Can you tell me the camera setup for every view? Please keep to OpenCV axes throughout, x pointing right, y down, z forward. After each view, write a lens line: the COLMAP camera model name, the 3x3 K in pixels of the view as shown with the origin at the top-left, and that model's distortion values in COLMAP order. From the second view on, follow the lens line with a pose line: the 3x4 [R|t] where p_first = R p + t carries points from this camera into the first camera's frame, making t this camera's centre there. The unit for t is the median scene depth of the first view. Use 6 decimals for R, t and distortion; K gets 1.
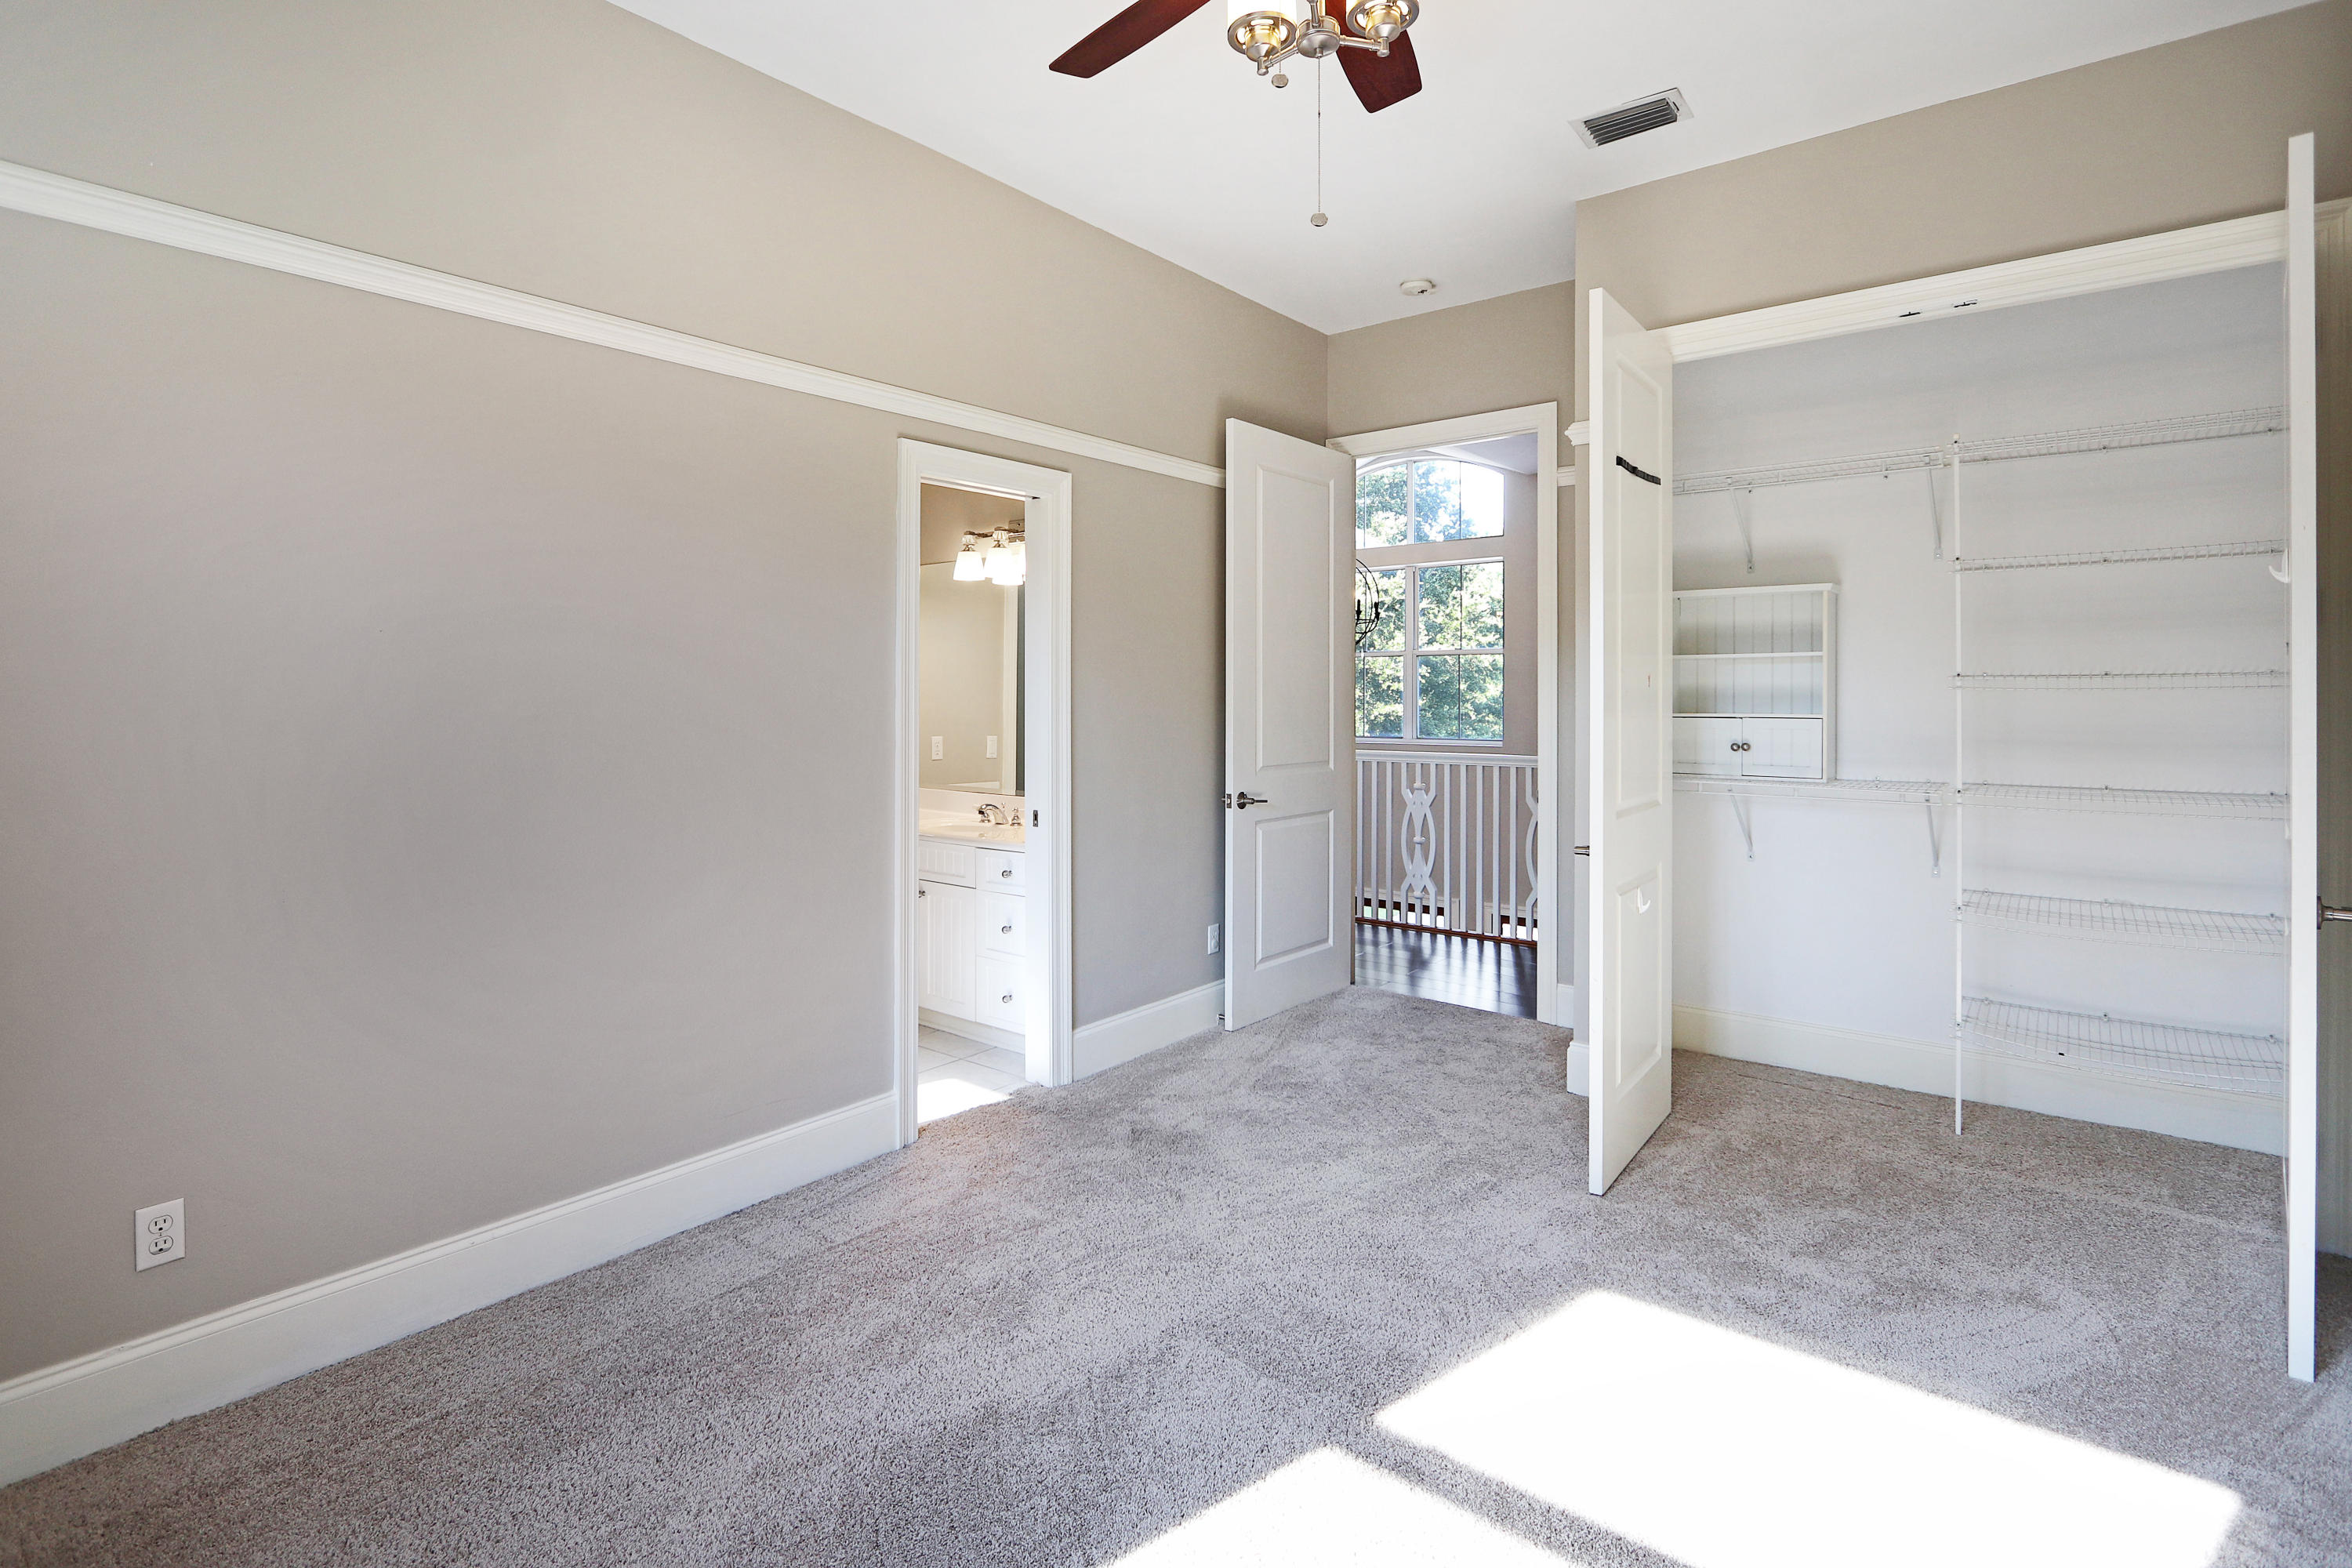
lens RADIAL K [[1083.7, 0, 1179.7], [0, 1083.7, 691.7], [0, 0, 1]] dist [-0.000839, -0.000082]
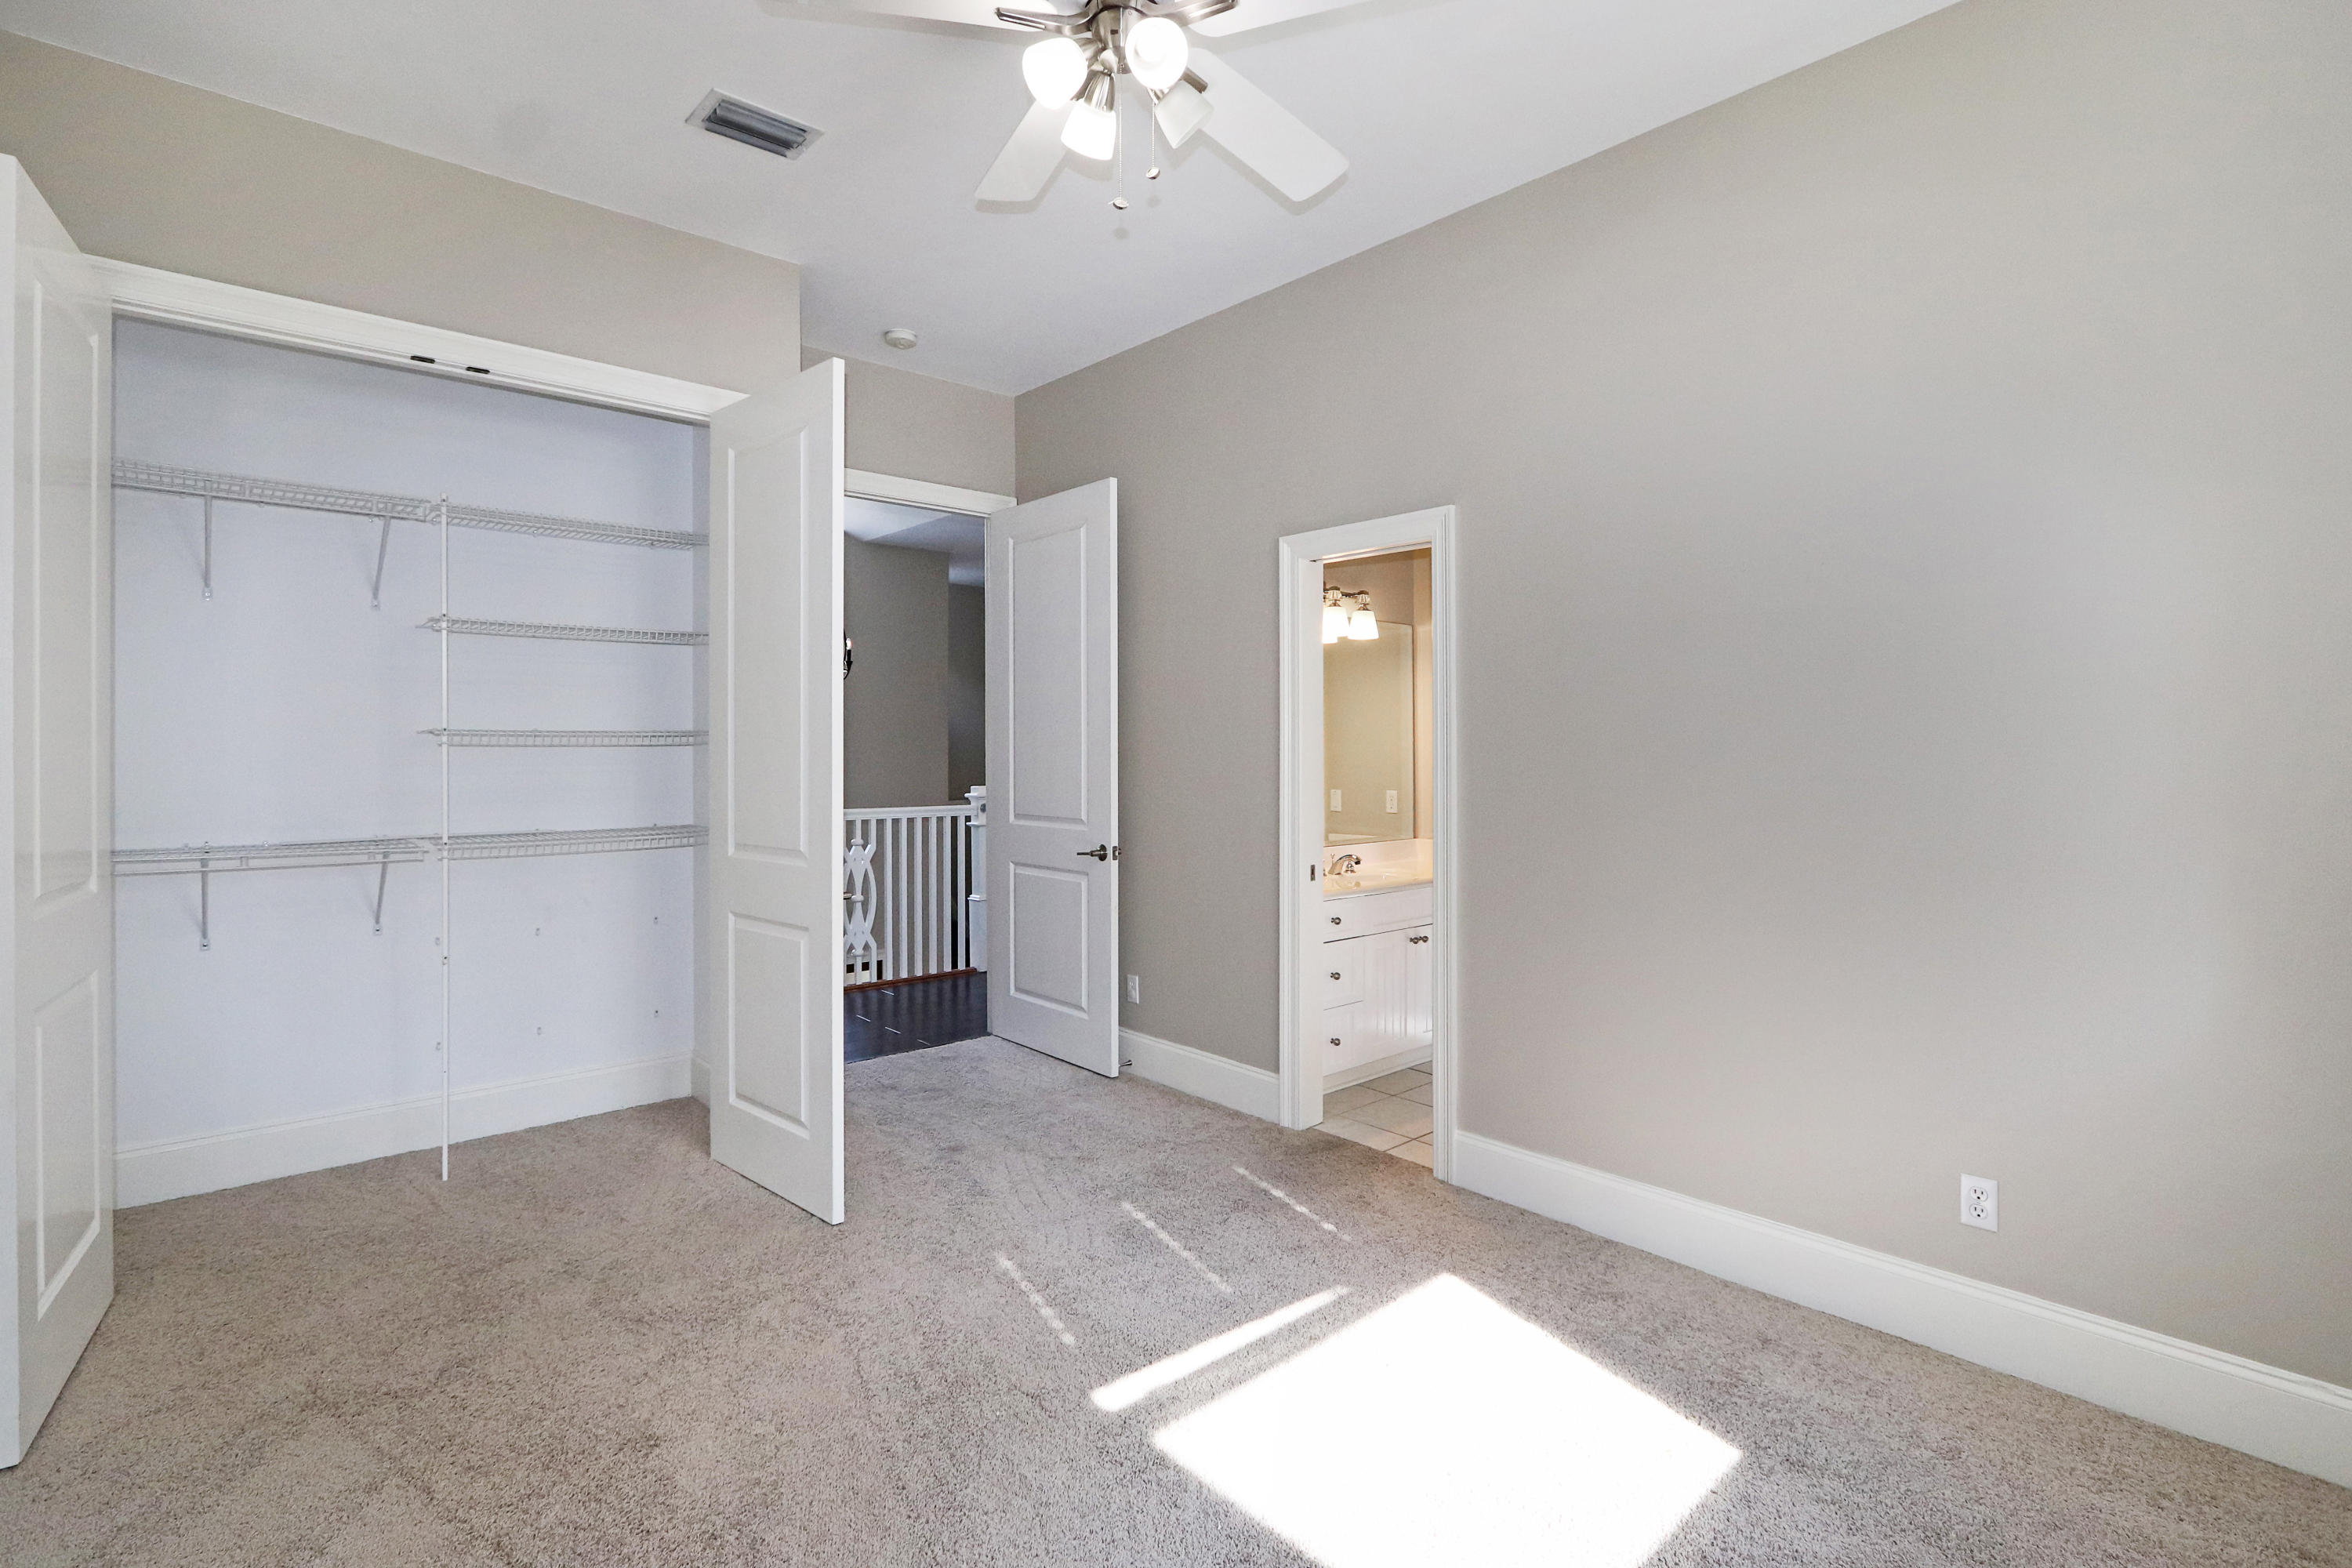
lens RADIAL K [[1111.3, 0, 1176.0], [0, 1111.3, 784.0], [0, 0, 1]] dist [0.000585, 0.000128]
pose [[0.199283, -0.030577, 0.979465, -0.698378], [-0.001909, 0.999499, 0.031591, 0.002484], [-0.979940, -0.008166, 0.199125, 0.522143]]
